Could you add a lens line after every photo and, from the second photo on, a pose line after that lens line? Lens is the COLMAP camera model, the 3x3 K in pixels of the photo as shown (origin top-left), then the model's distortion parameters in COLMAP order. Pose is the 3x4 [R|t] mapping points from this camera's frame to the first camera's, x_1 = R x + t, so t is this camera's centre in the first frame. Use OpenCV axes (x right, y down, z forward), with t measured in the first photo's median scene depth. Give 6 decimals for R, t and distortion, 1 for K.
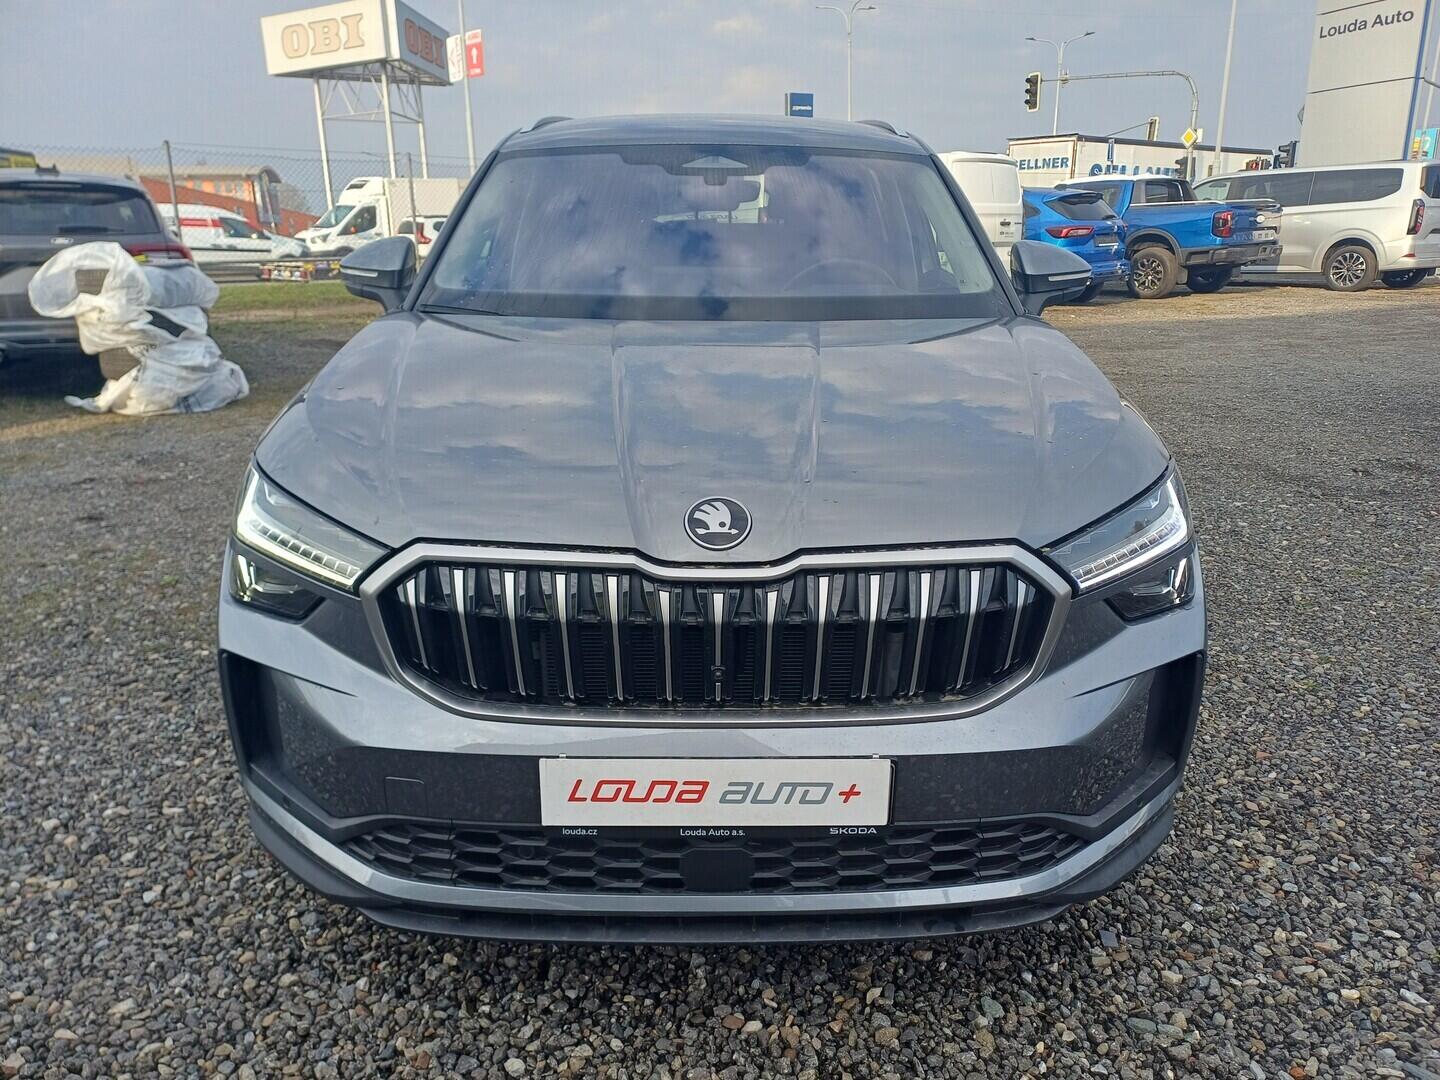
lens RADIAL K [[1058.1, 0, 722.9], [0, 1058.1, 527.5], [0, 0, 1]] dist [0.053844, -0.043294]
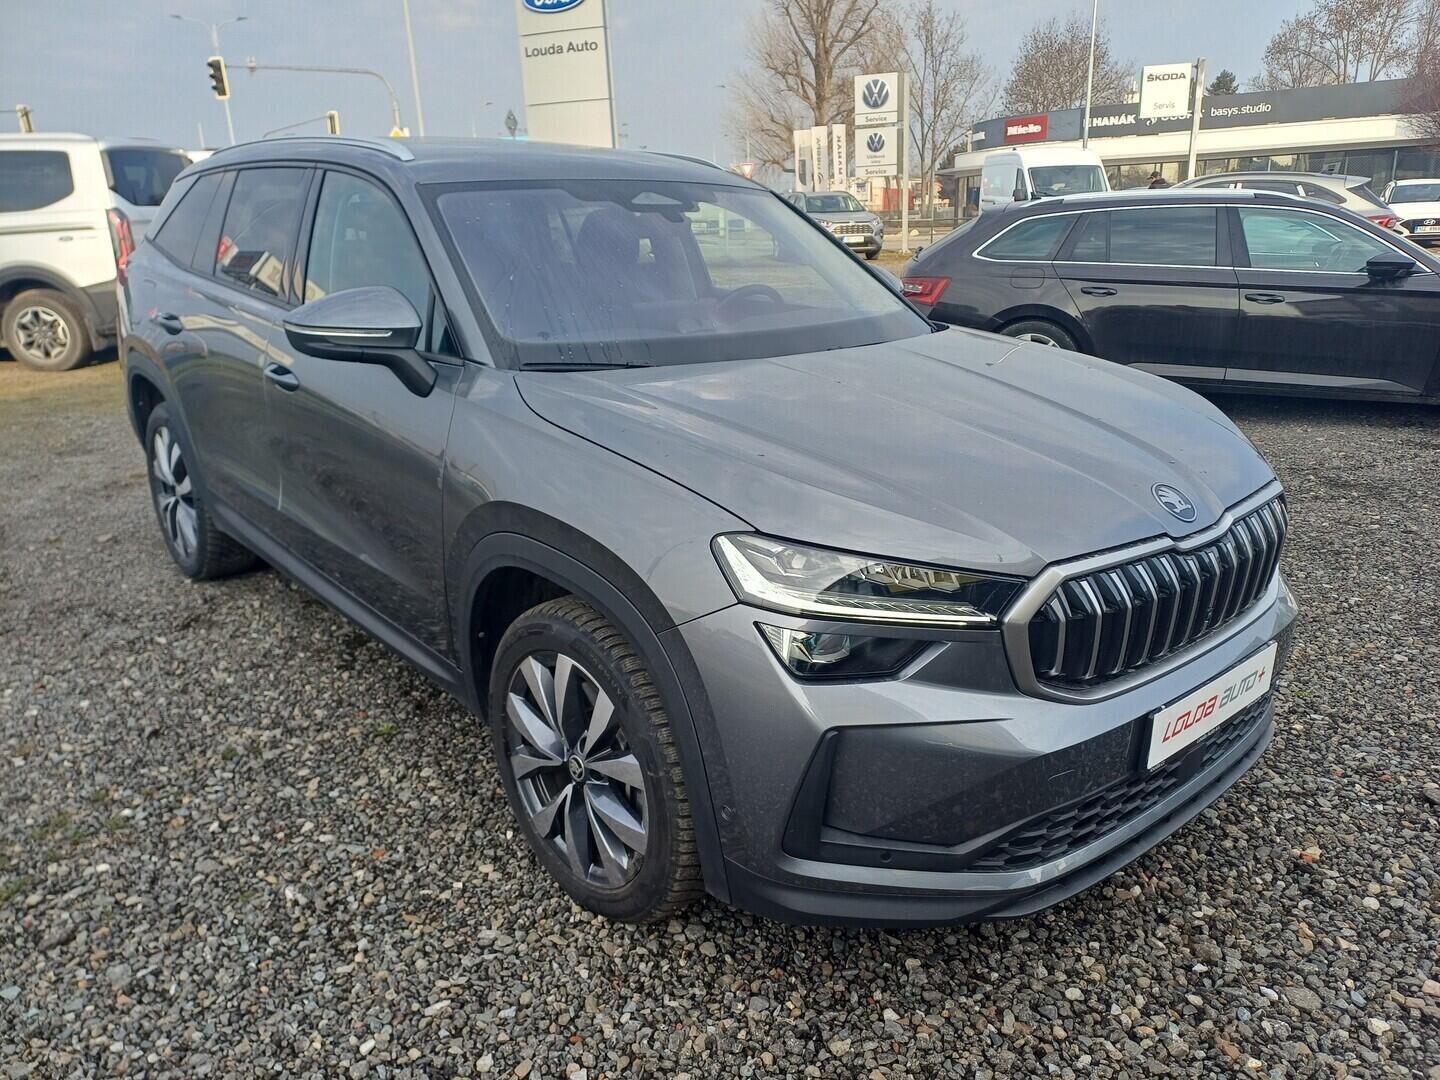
lens RADIAL K [[1058.1, 0, 728.5], [0, 1058.1, 526.9], [0, 0, 1]] dist [0.053844, -0.043294]
pose [[0.750137, -0.192847, 0.632538, -0.888317], [0.188541, 0.979202, 0.074943, -0.126062], [-0.633835, 0.063042, 0.770895, 0.236383]]
